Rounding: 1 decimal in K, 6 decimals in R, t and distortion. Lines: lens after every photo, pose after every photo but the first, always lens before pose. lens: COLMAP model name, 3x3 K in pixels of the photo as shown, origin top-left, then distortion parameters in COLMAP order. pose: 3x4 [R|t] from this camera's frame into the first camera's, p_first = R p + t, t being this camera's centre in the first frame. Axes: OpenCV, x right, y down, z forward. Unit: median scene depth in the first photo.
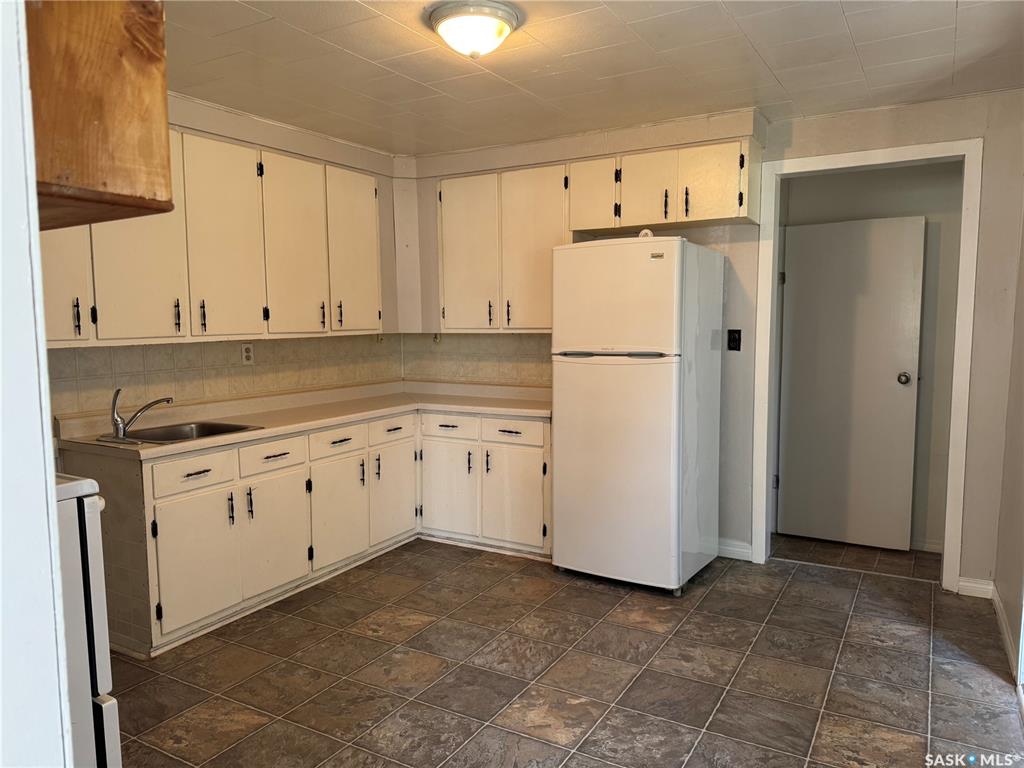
lens RADIAL K [[729.5, 0, 516.3], [0, 729.5, 386.4], [0, 0, 1]] dist [0.066462, -0.038232]
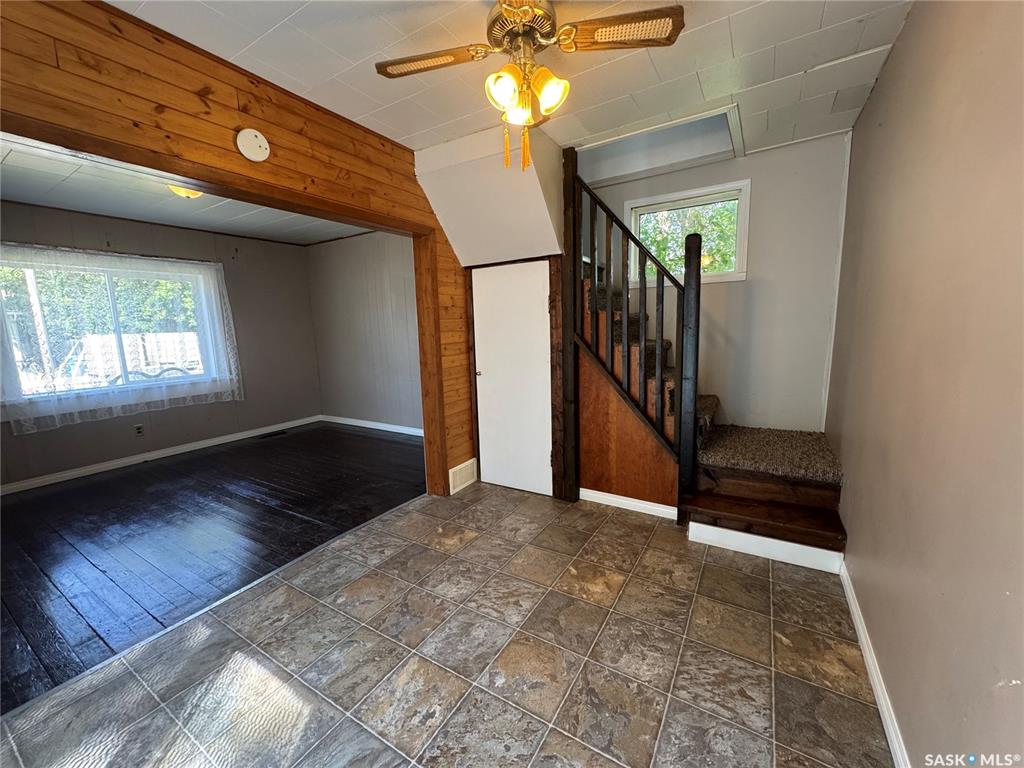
lens RADIAL K [[406.0, 0, 512.6], [0, 406.0, 381.4], [0, 0, 1]] dist [-0.001066, -0.000130]
pose [[0.035933, -0.134216, 0.990300, -0.515330], [0.131777, 0.982924, 0.128435, -0.060215], [-0.990628, 0.125883, 0.053006, 0.758452]]
